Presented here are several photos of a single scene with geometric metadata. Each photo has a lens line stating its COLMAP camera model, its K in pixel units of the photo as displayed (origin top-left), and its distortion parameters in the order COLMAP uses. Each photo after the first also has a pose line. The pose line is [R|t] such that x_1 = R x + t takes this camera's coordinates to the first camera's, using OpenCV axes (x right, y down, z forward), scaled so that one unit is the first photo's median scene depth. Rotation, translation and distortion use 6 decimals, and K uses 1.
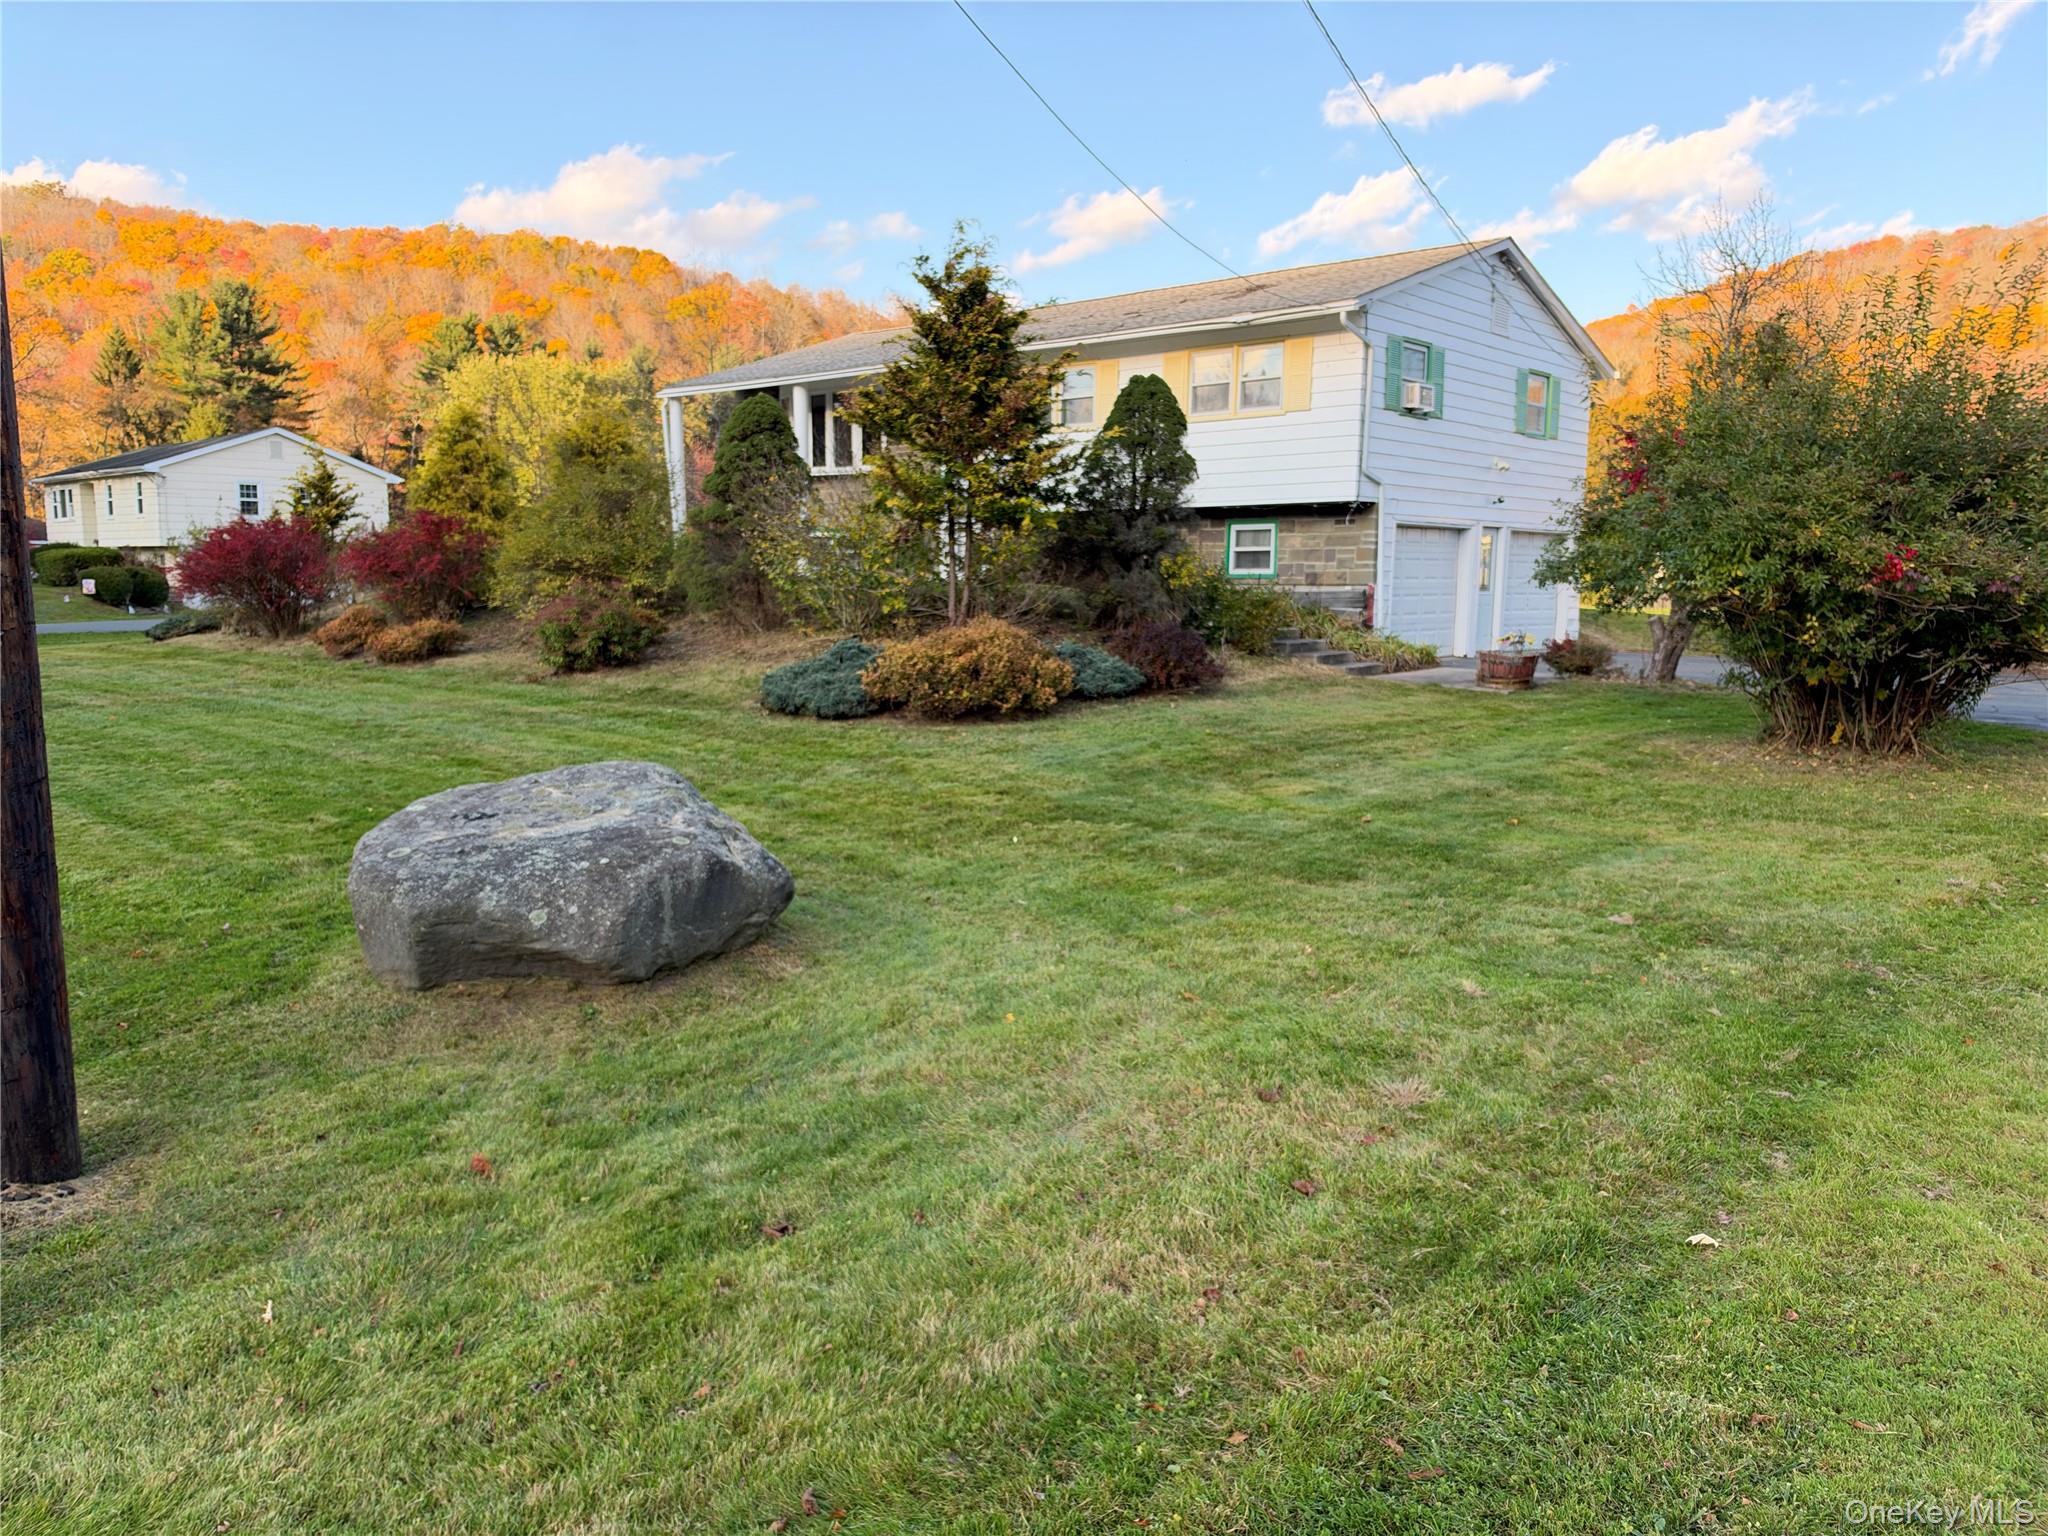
lens RADIAL K [[1485.5, 0, 1015.6], [0, 1485.5, 779.4], [0, 0, 1]] dist [0.023366, -0.040677]
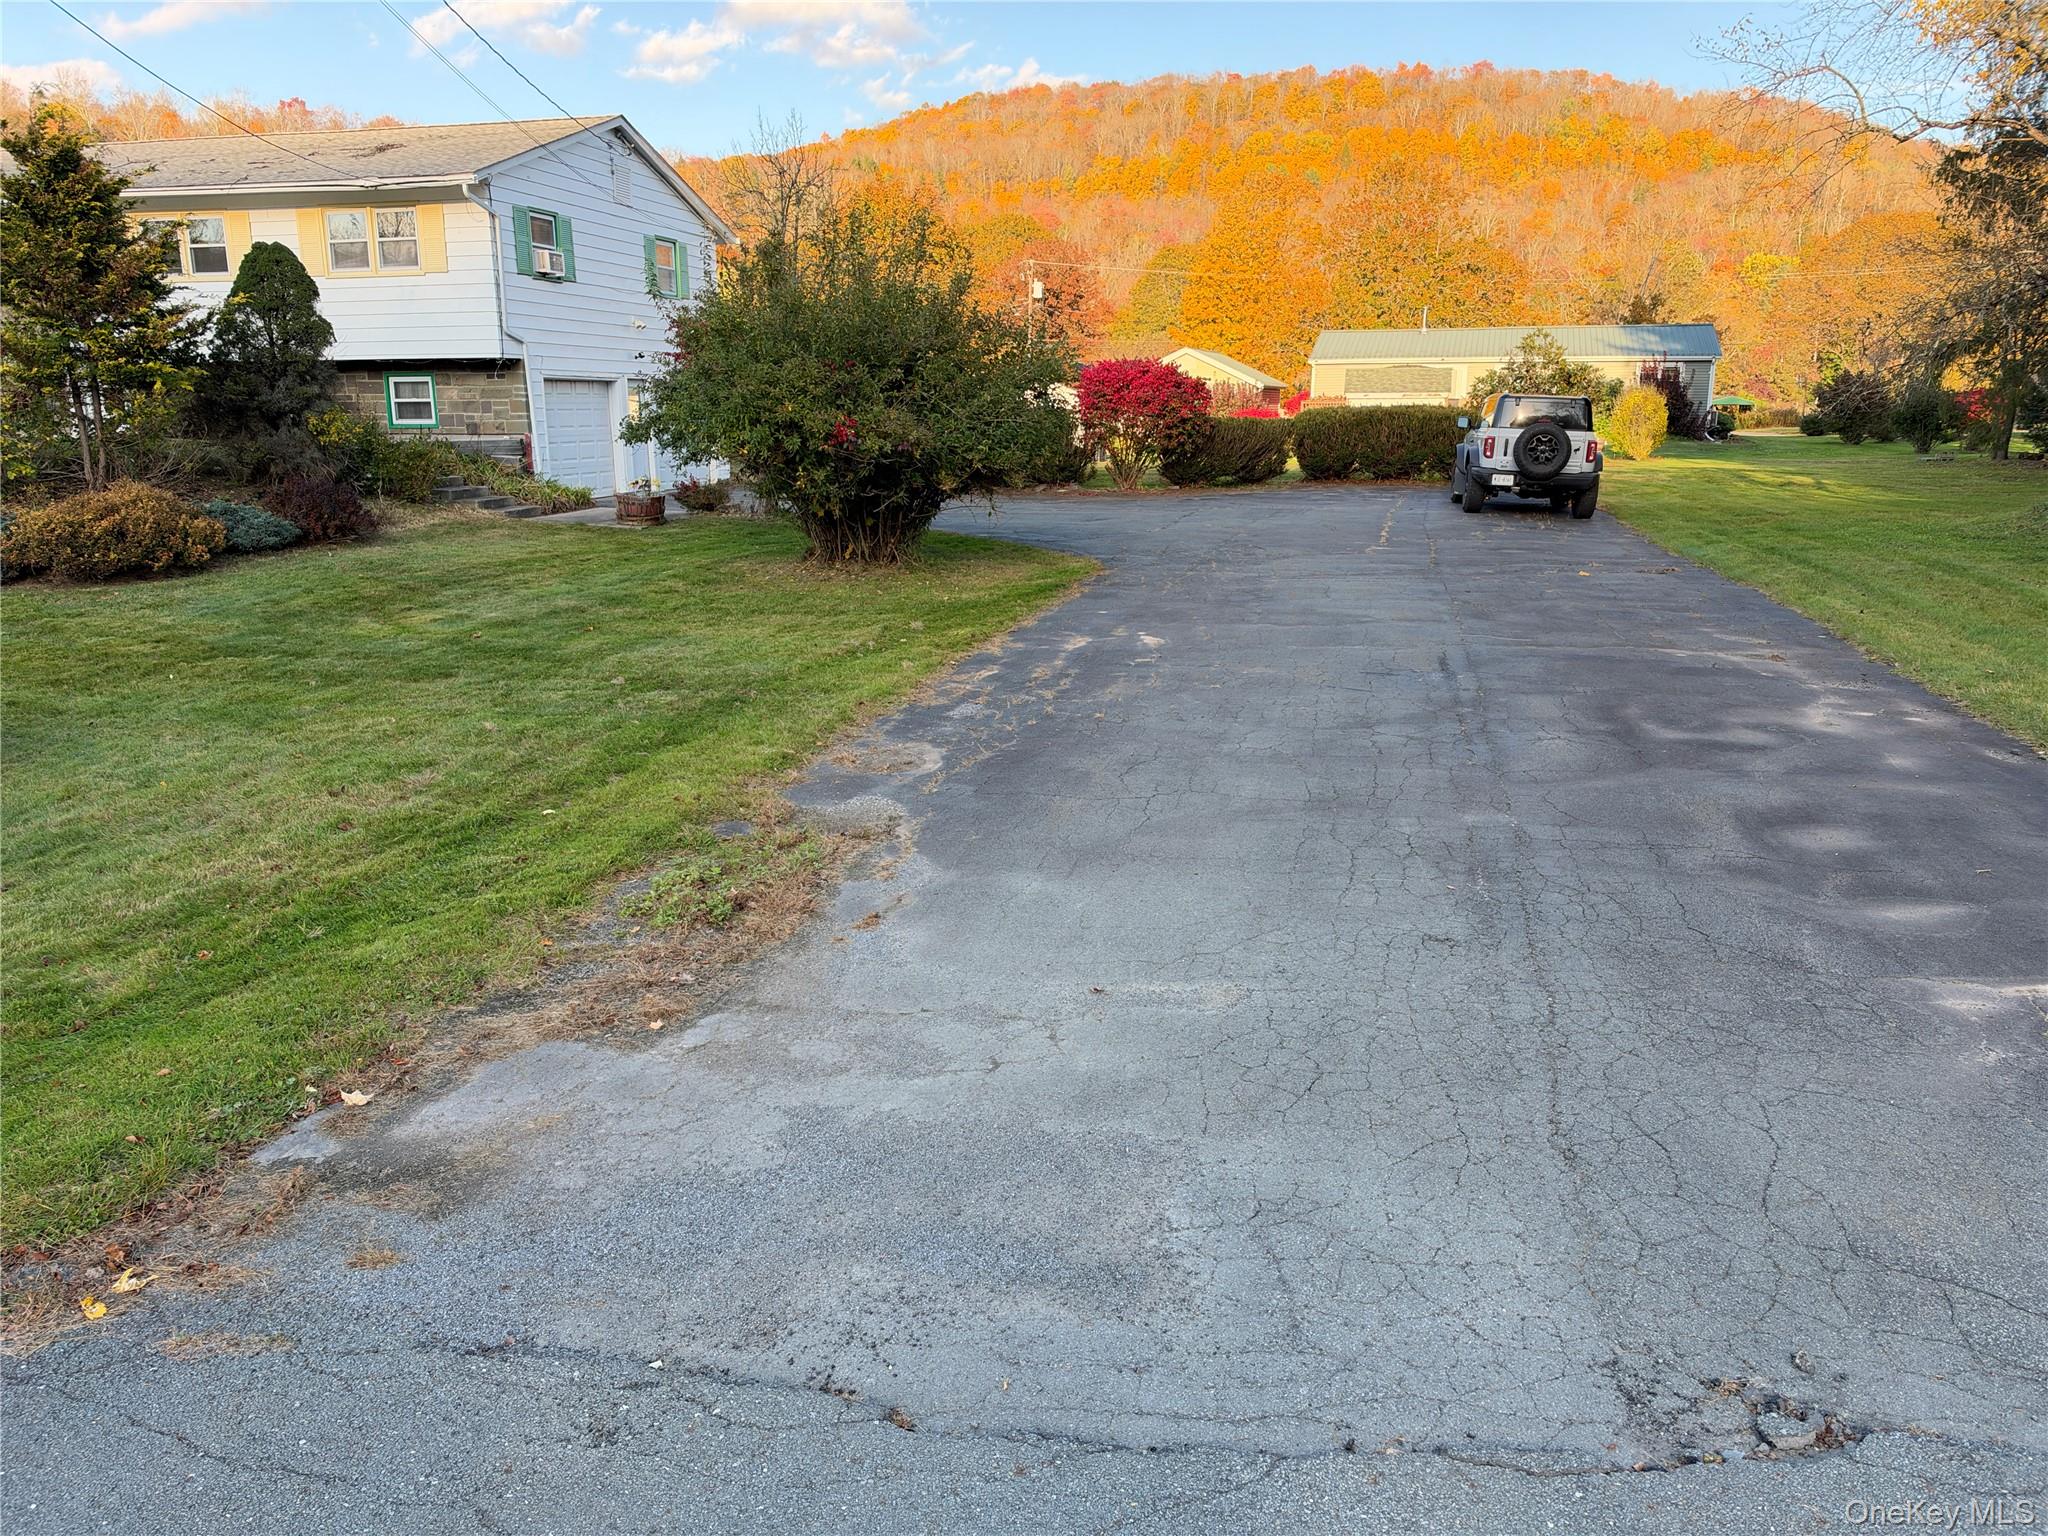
lens RADIAL K [[1485.5, 0, 1055.1], [0, 1485.5, 777.0], [0, 0, 1]] dist [0.023366, -0.040677]
pose [[0.869499, -0.129458, 0.476667, 0.022397], [0.075577, 0.988548, 0.130617, 0.010500], [-0.488118, -0.077546, 0.869326, -0.256172]]
